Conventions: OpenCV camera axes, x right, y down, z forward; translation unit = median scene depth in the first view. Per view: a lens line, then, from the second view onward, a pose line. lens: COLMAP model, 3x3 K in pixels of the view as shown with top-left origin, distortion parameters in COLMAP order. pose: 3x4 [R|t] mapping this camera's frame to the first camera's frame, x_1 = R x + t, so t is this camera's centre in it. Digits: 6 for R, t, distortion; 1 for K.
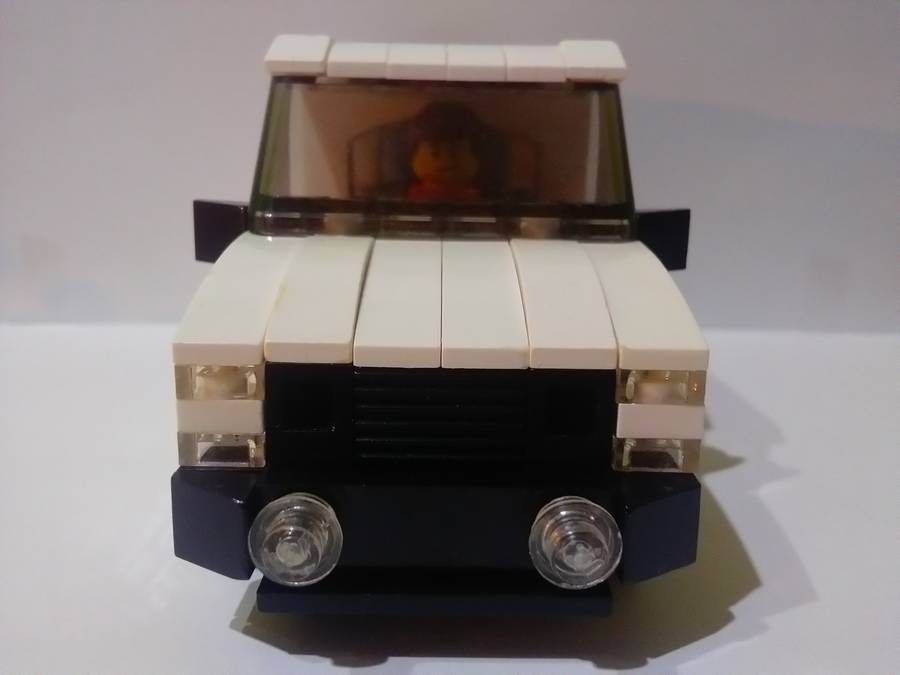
lens RADIAL K [[761.1, 0, 450.0], [0, 761.1, 337.5], [0, 0, 1]] dist [0.006526, -0.005499]
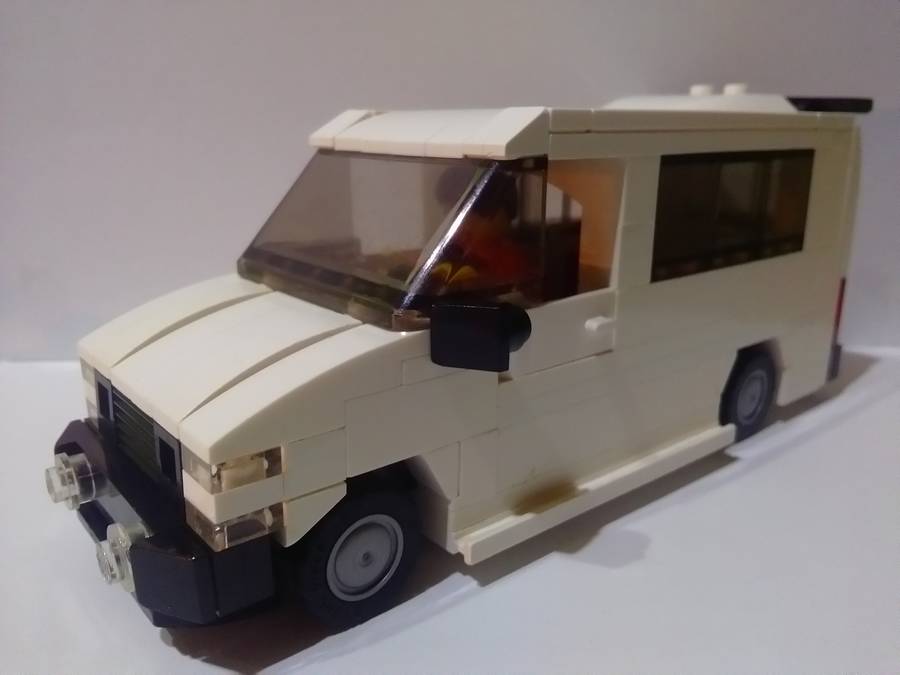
lens RADIAL K [[761.1, 0, 450.0], [0, 761.1, 337.5], [0, 0, 1]] dist [0.006526, -0.005499]
pose [[0.623776, 0.199666, -0.755670, 1.339966], [-0.155079, 0.979215, 0.130720, -0.337151], [0.766064, 0.035648, 0.641775, 0.523147]]
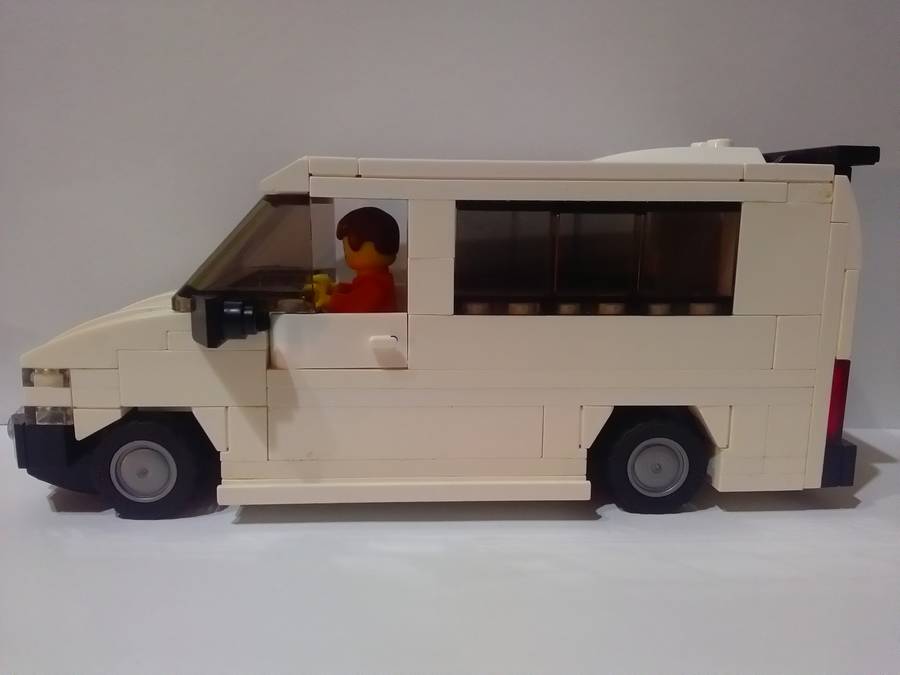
lens RADIAL K [[761.1, 0, 450.0], [0, 761.1, 337.5], [0, 0, 1]] dist [0.006526, -0.005499]
pose [[0.044299, 0.173244, -0.983882, 2.129424], [-0.218852, 0.962610, 0.159645, -0.540575], [0.974752, 0.208252, 0.080557, 1.791531]]
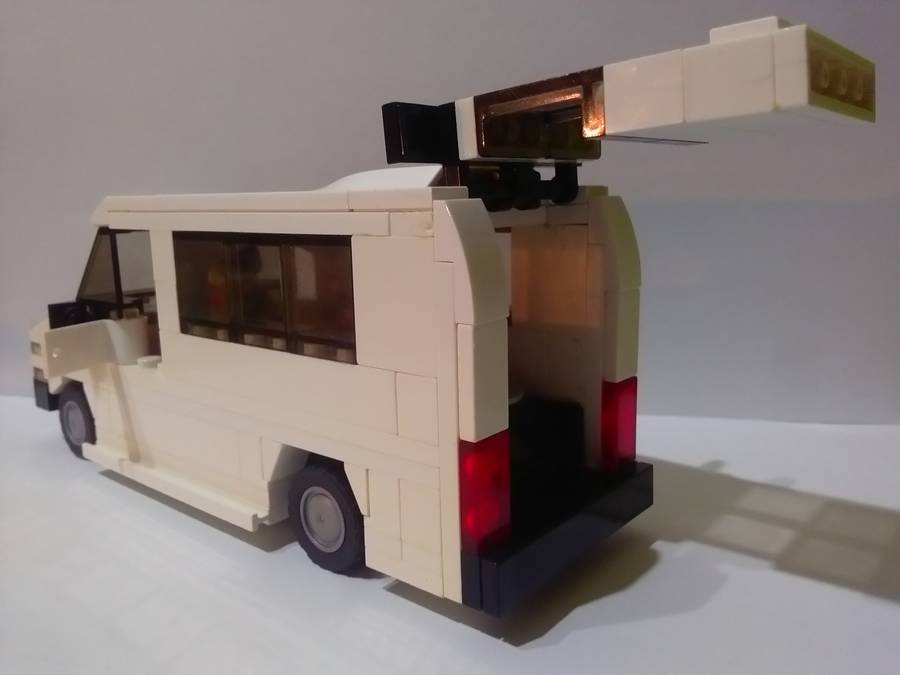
lens RADIAL K [[743.6, 0, 450.0], [0, 743.6, 337.5], [0, 0, 1]] dist [0.114455, -0.195972]
pose [[-0.662895, 0.140721, -0.735369, 1.341602], [-0.138419, 0.942214, 0.305079, -1.013512], [0.735806, 0.304024, -0.605110, 3.697366]]
